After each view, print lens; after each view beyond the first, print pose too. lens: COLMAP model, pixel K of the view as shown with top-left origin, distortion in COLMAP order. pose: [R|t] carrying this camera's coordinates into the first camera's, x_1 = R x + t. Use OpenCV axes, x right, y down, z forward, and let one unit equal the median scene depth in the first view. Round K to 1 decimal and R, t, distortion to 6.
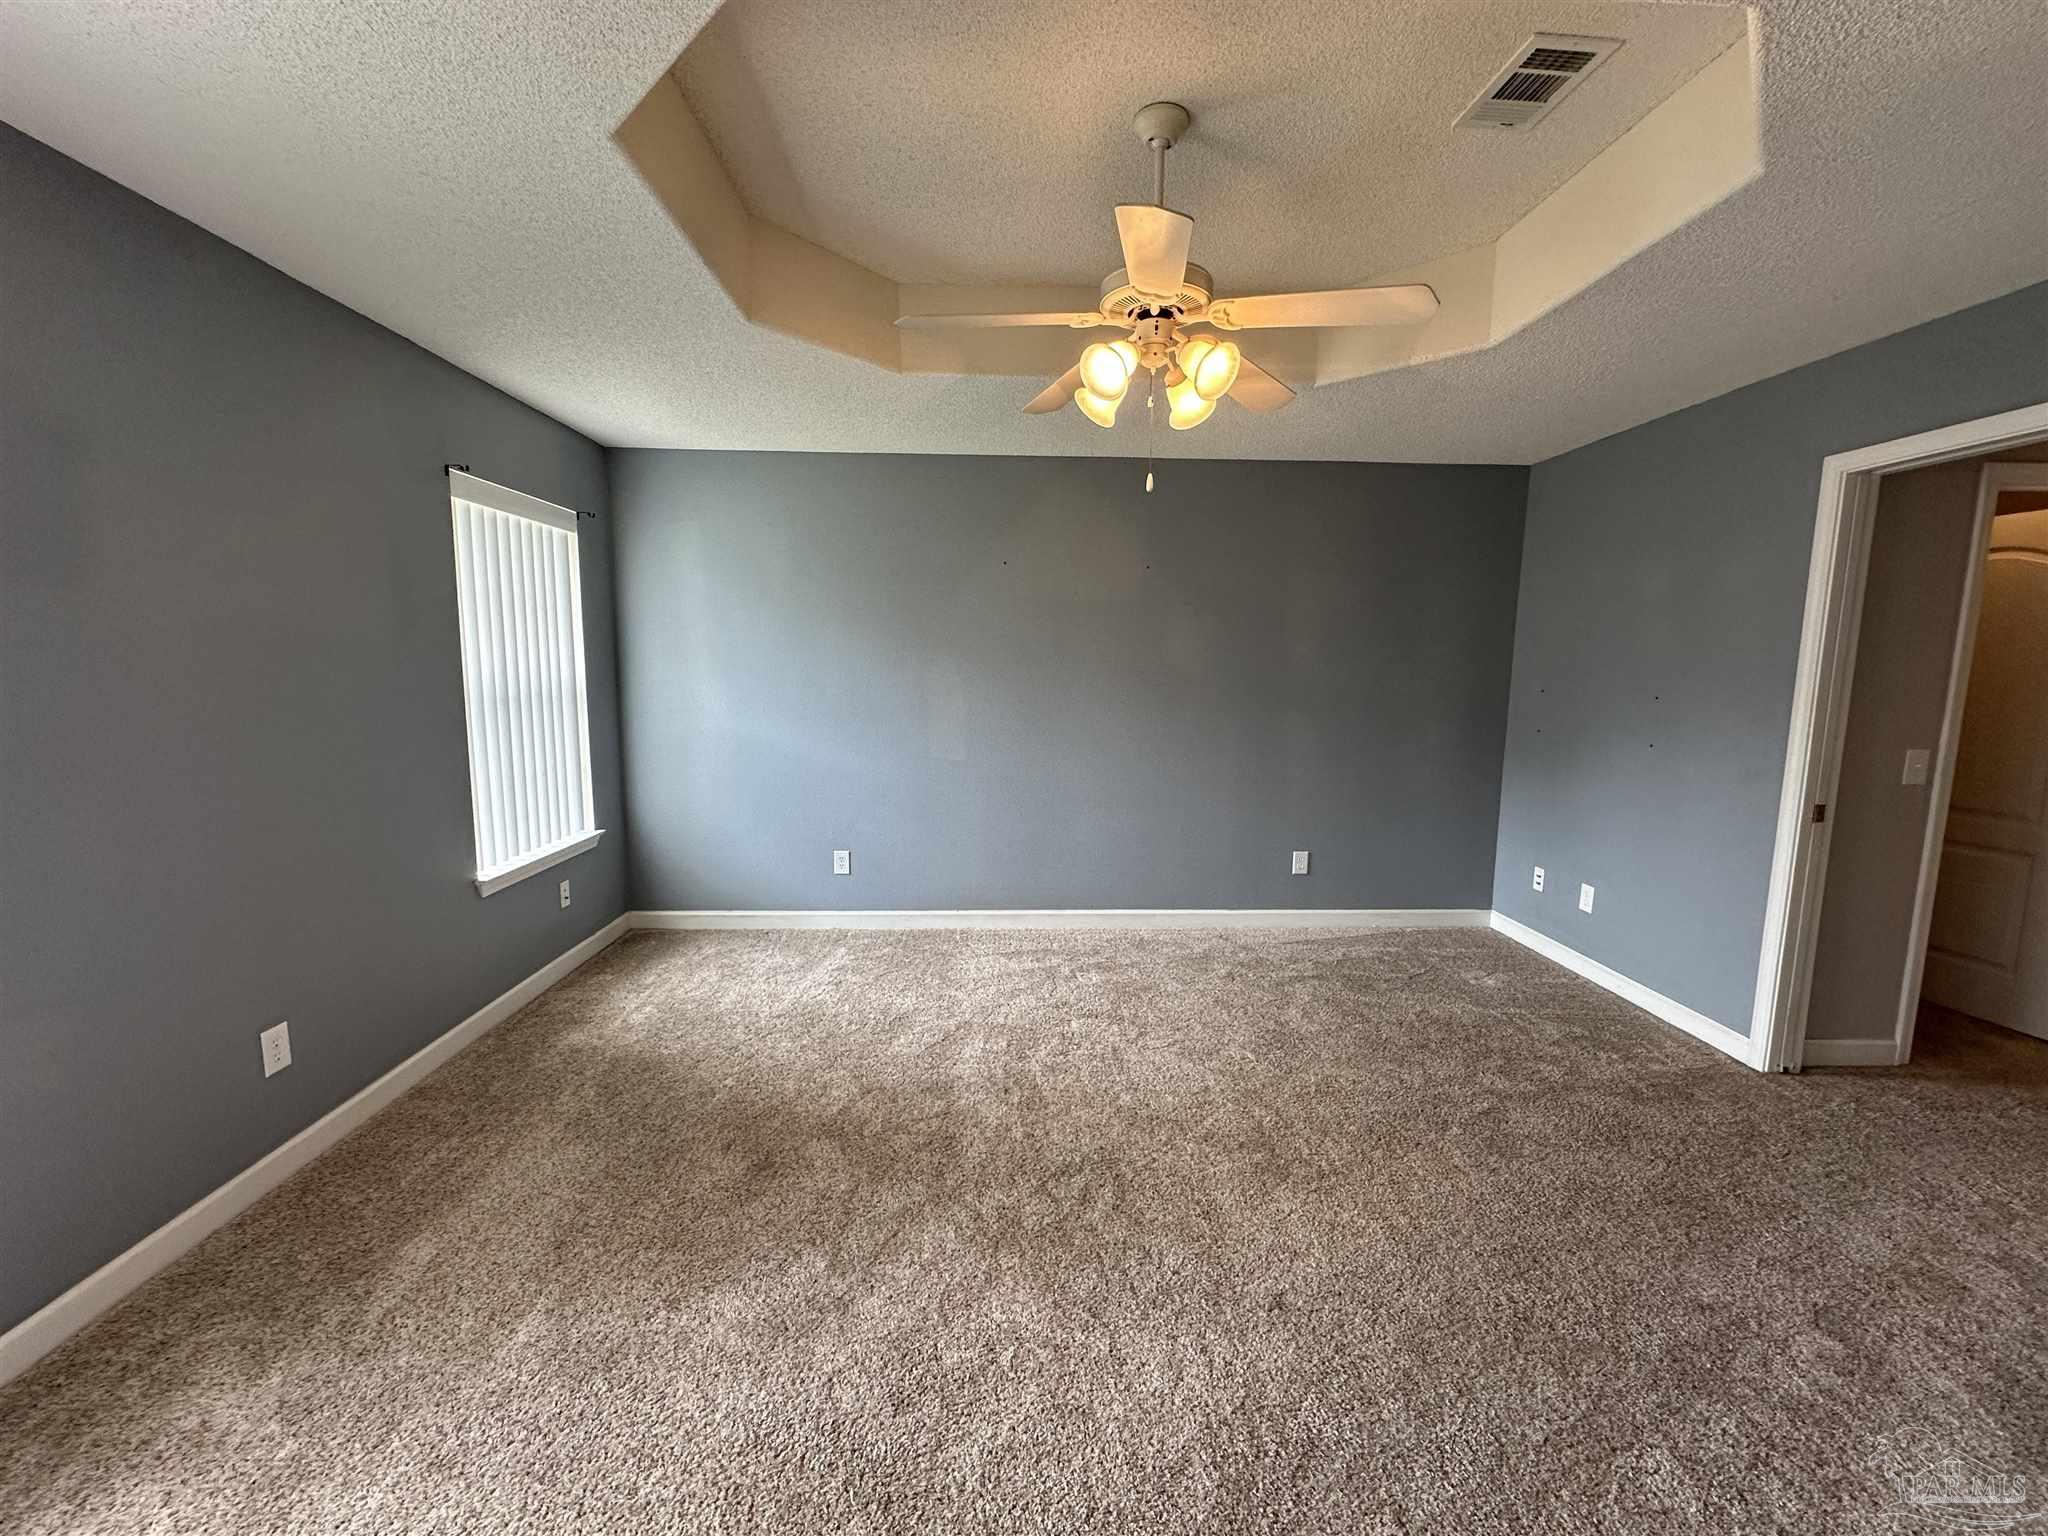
lens RADIAL K [[815.8, 0, 1024.9], [0, 815.8, 765.9], [0, 0, 1]] dist [-0.000376, 0.000078]
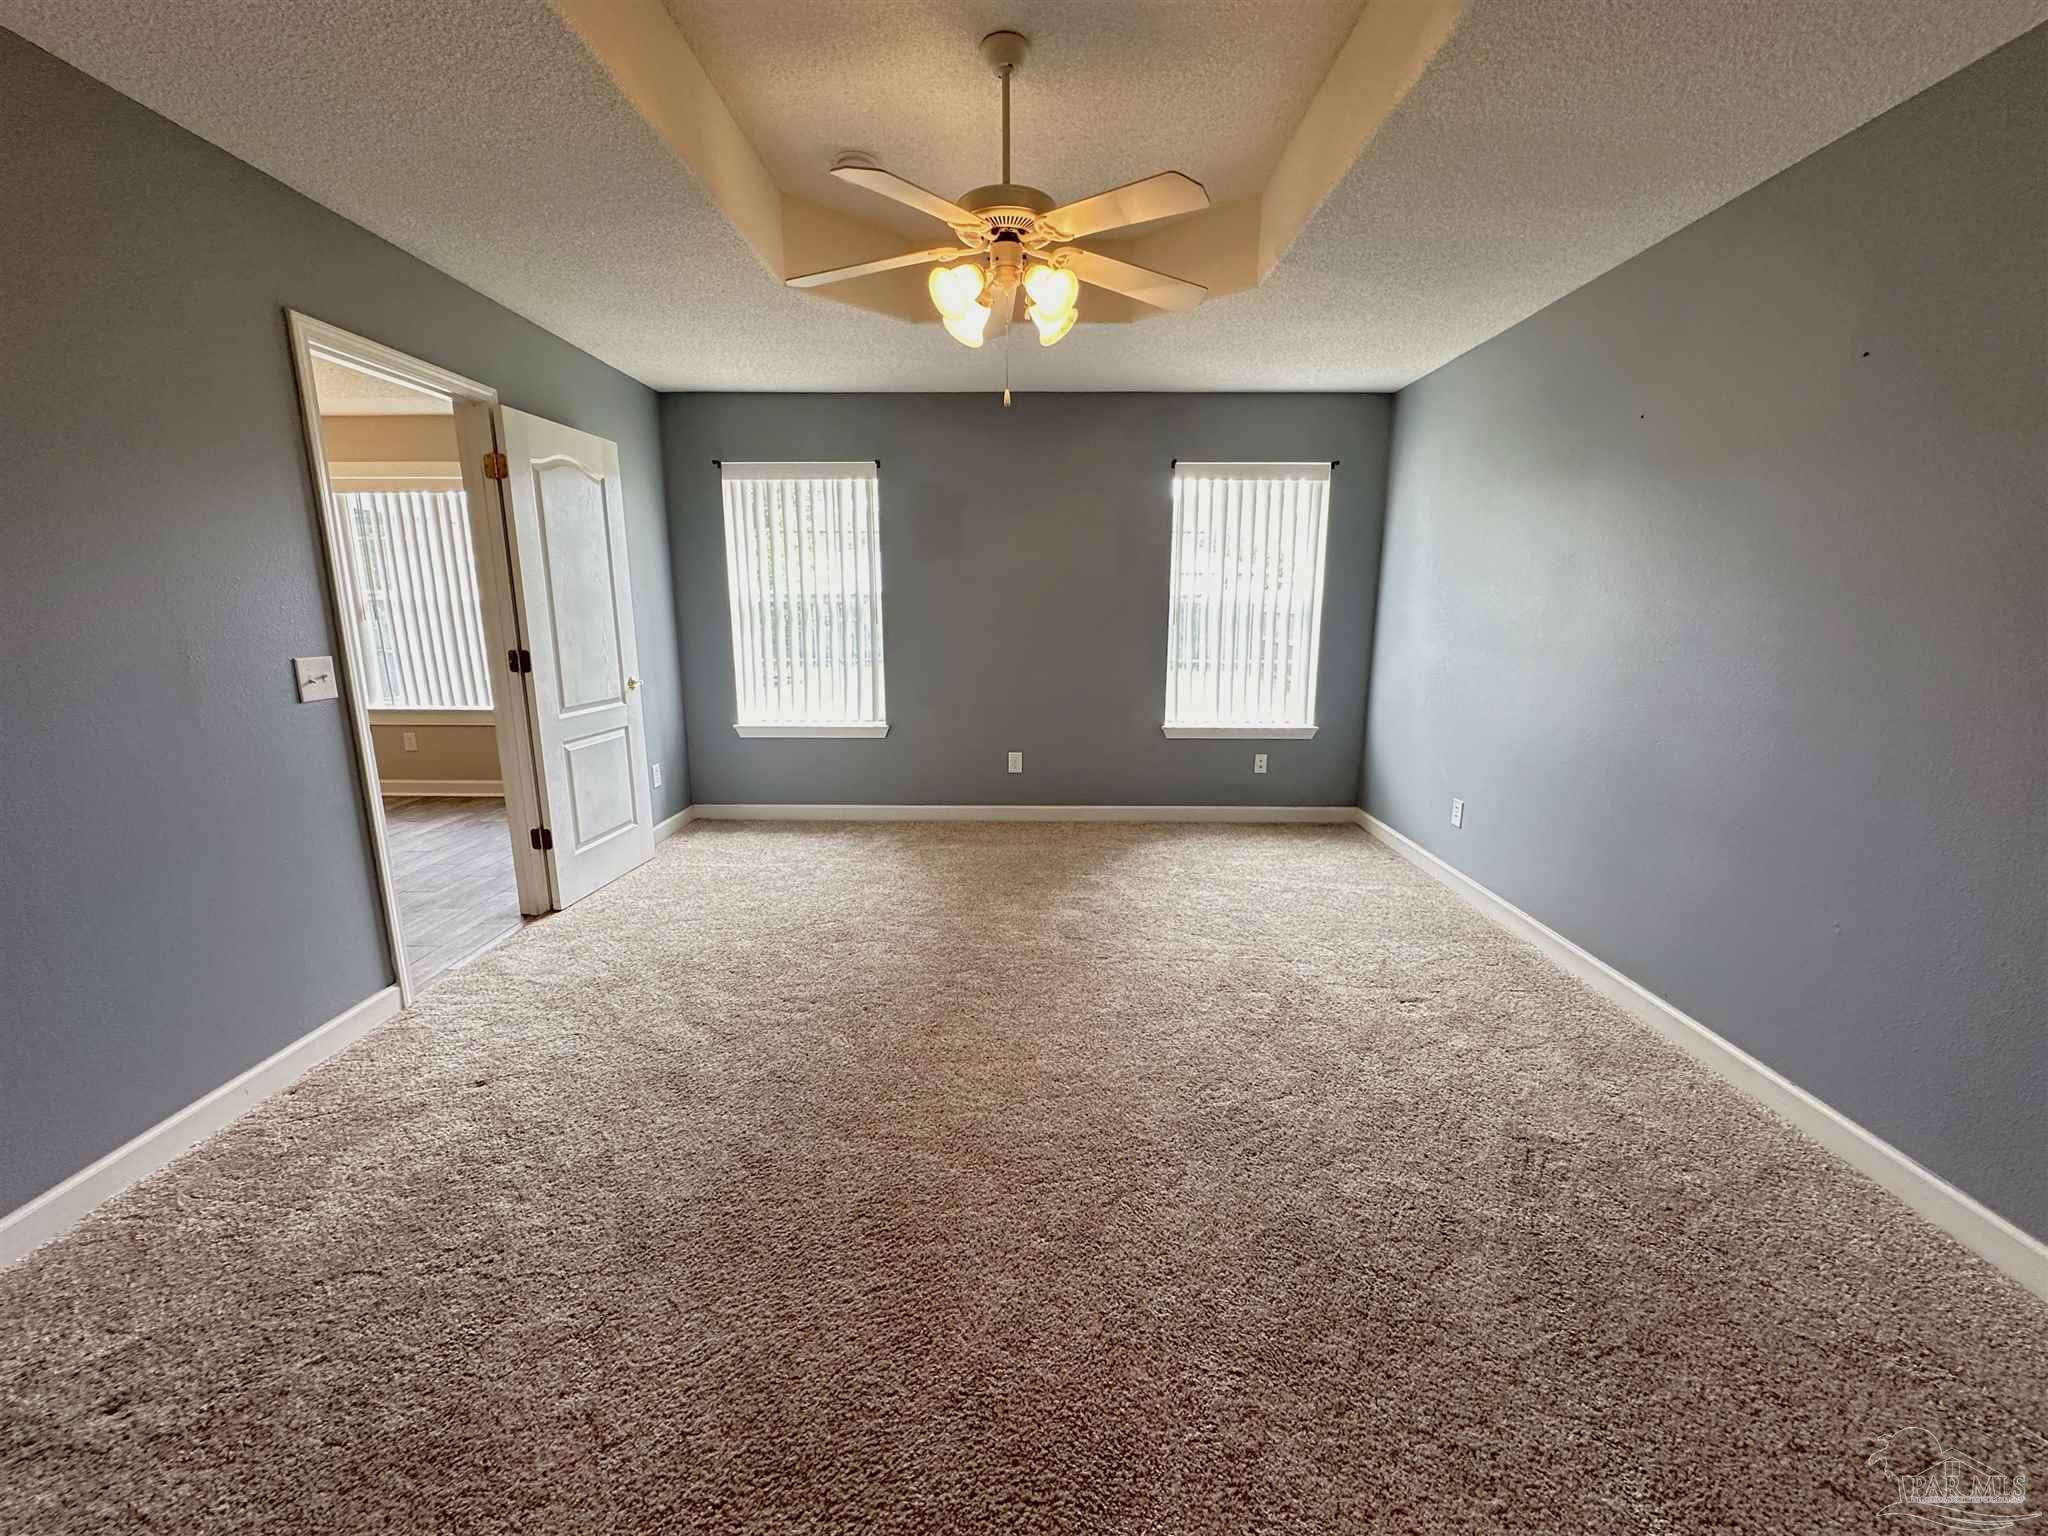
lens RADIAL K [[815.8, 0, 1024.9], [0, 815.8, 765.9], [0, 0, 1]] dist [-0.000376, 0.000078]
pose [[-0.048668, 0.190556, -0.980469, 0.785945], [-0.127726, 0.972386, 0.195325, -0.052139], [0.990615, 0.134738, -0.022985, 0.665151]]
